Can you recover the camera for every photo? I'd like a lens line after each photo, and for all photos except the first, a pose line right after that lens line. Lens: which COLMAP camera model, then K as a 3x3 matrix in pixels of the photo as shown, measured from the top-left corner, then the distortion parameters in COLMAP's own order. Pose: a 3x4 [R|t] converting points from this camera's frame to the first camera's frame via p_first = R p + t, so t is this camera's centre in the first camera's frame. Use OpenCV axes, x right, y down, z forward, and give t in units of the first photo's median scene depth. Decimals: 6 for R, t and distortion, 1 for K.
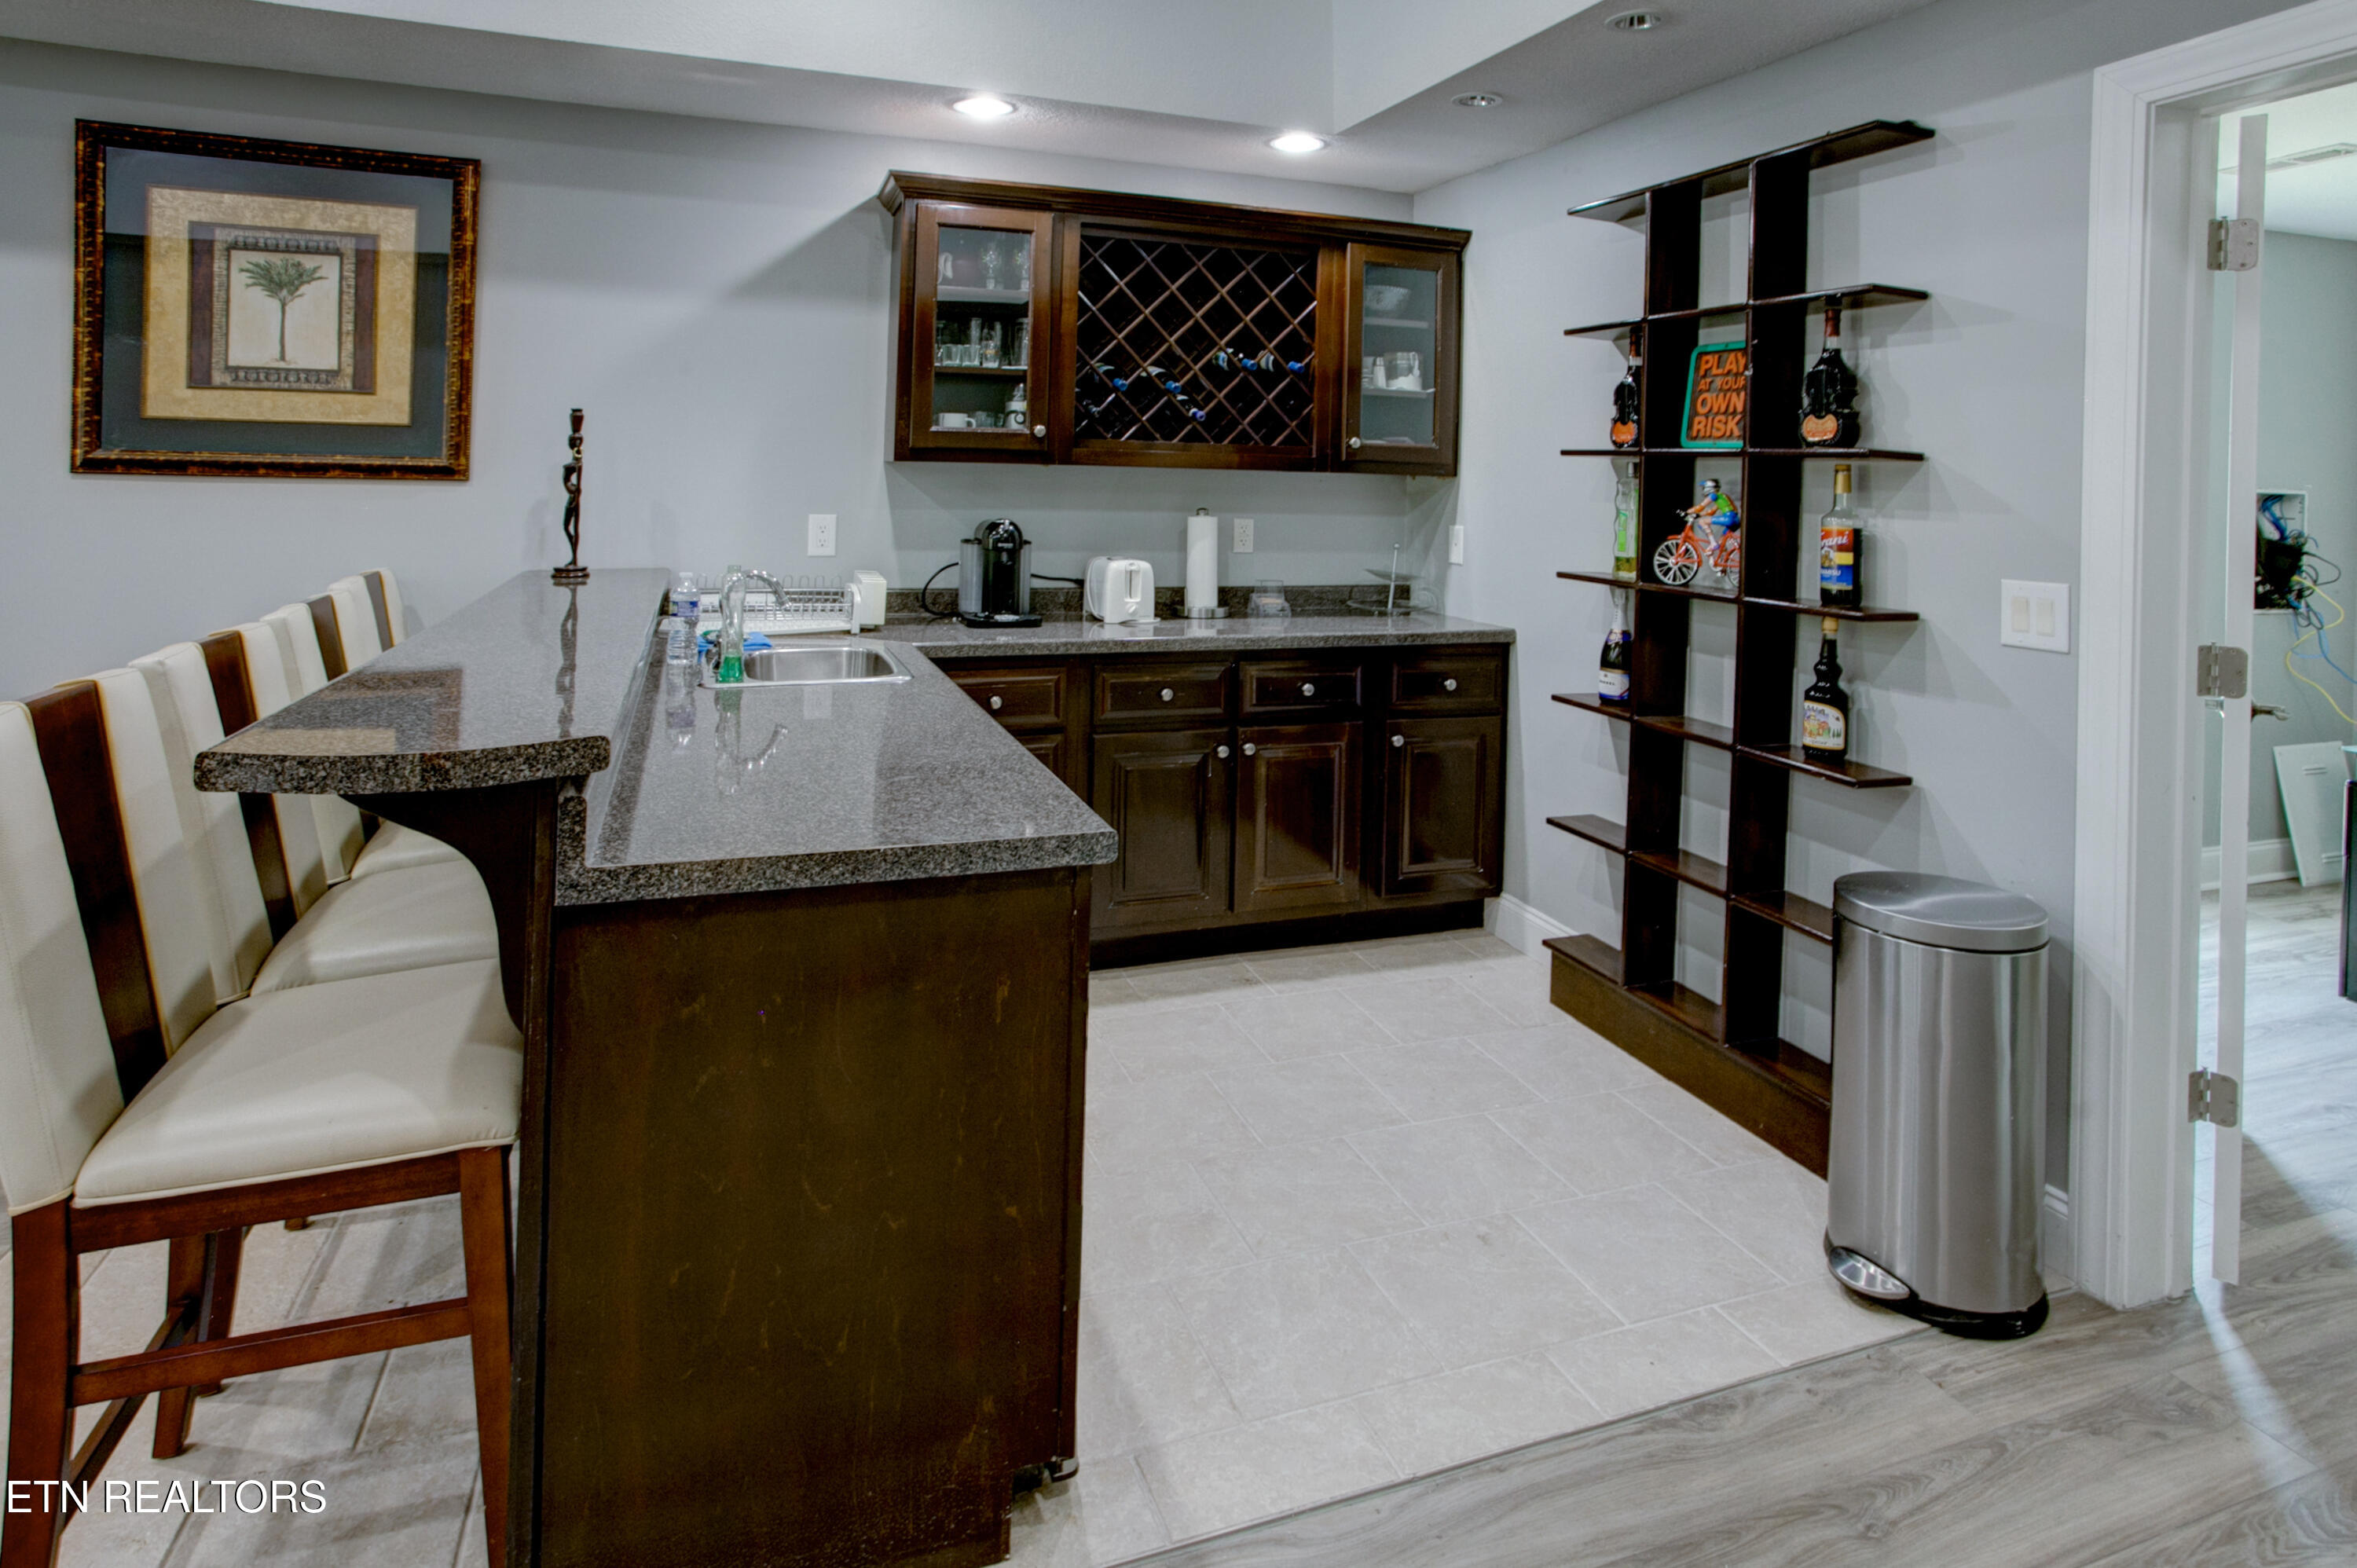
lens RADIAL K [[1205.4, 0, 1117.5], [0, 1205.4, 663.3], [0, 0, 1]] dist [-0.012882, 0.000638]
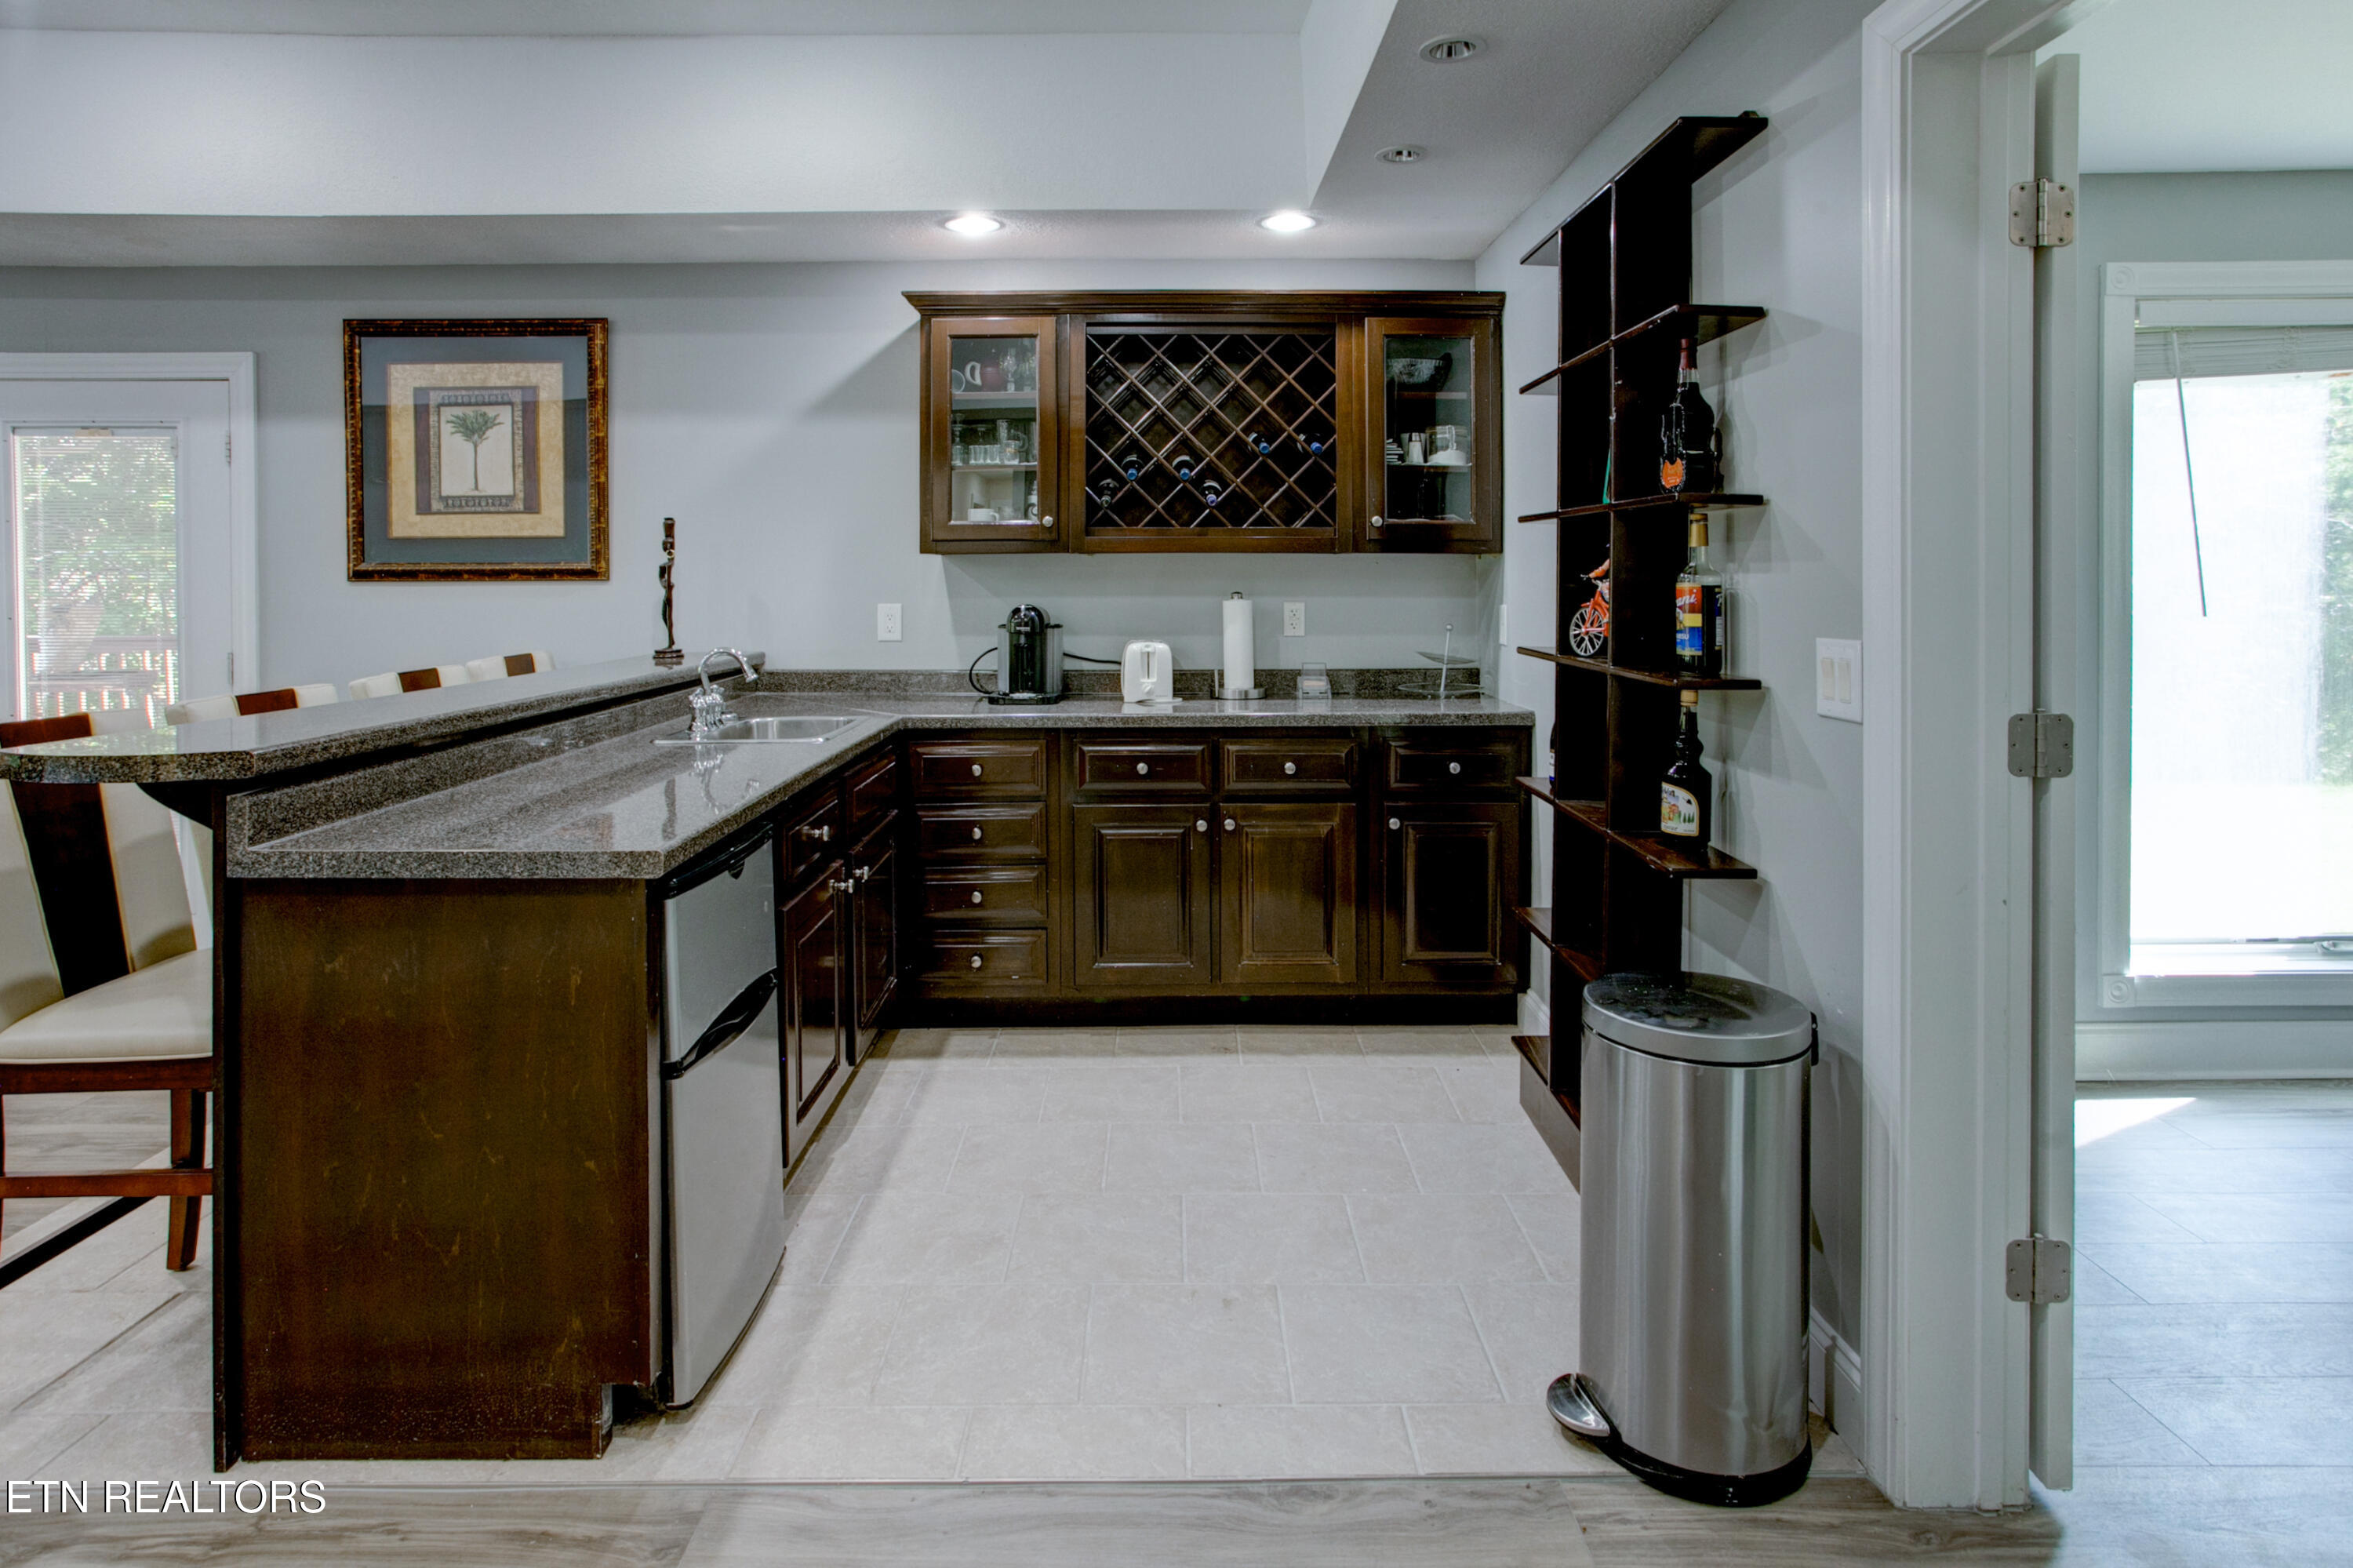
lens RADIAL K [[1163.6, 0, 1176.5], [0, 1163.6, 784.0], [0, 0, 1]] dist [0.002440, -0.025435]
pose [[0.947924, 0.029337, -0.317144, 0.417709], [-0.024602, 0.999518, 0.018926, 0.021333], [0.317546, -0.010139, 0.948189, 0.050869]]
